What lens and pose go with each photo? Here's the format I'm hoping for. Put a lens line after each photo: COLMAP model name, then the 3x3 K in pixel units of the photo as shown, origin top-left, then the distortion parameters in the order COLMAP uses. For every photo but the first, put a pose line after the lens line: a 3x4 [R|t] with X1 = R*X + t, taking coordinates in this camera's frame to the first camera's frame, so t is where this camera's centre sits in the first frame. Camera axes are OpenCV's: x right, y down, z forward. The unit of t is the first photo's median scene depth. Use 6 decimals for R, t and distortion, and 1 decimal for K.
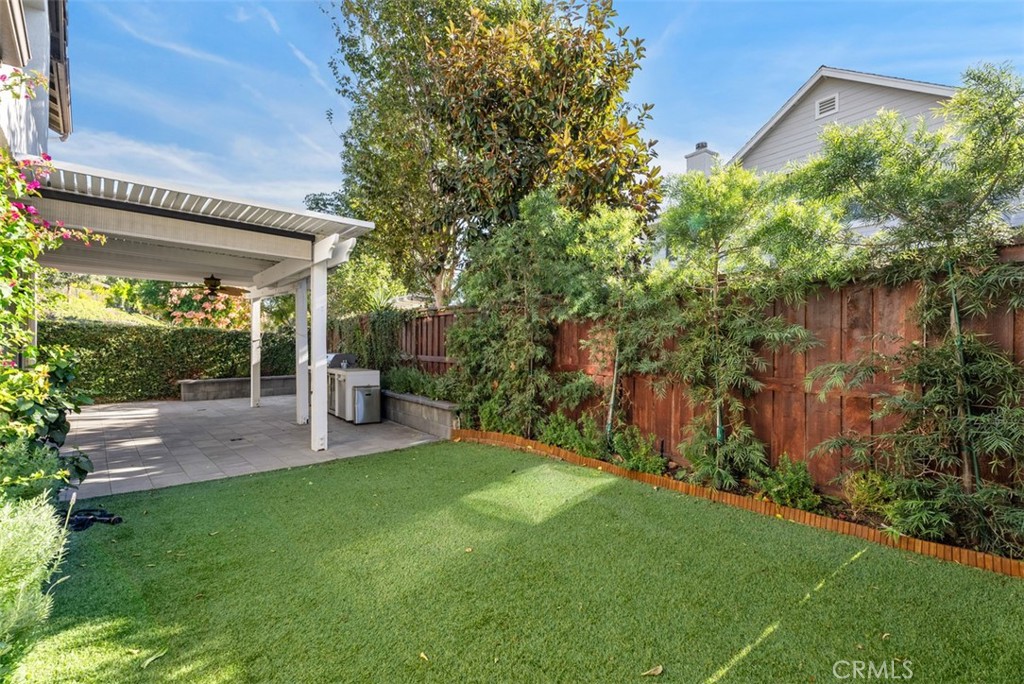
lens RADIAL K [[456.7, 0, 509.7], [0, 456.7, 347.4], [0, 0, 1]] dist [-0.002549, -0.000399]
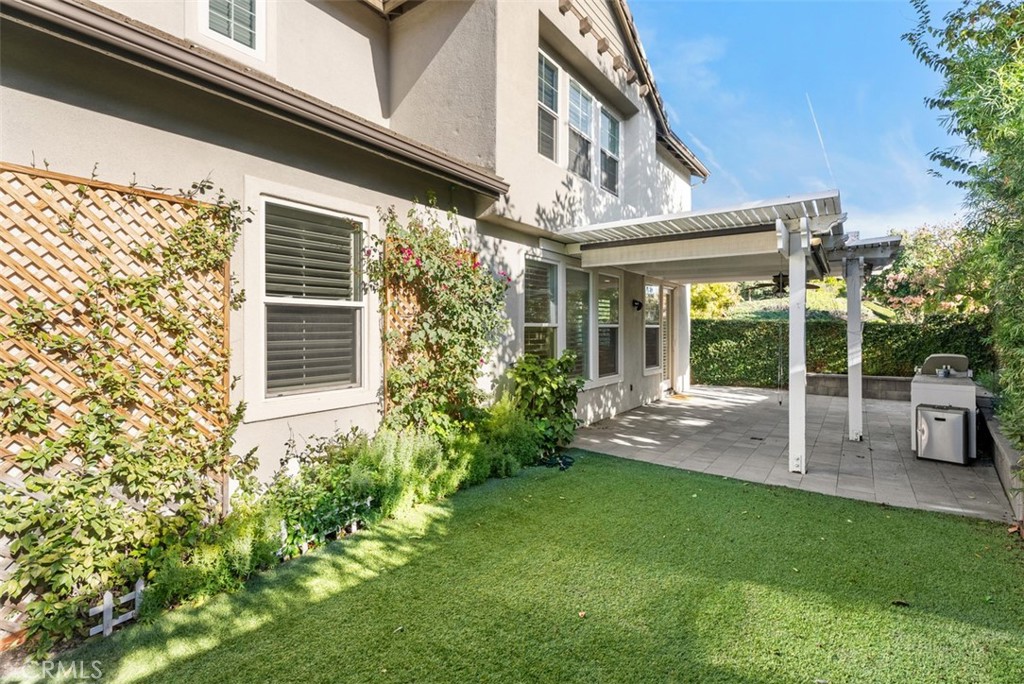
lens RADIAL K [[456.7, 0, 509.9], [0, 456.7, 332.8], [0, 0, 1]] dist [-0.002549, -0.000399]
pose [[0.193016, 0.001051, -0.981195, 0.325649], [-0.002158, 0.999997, 0.000646, -0.034650], [0.981193, 0.001993, 0.193017, 0.323772]]
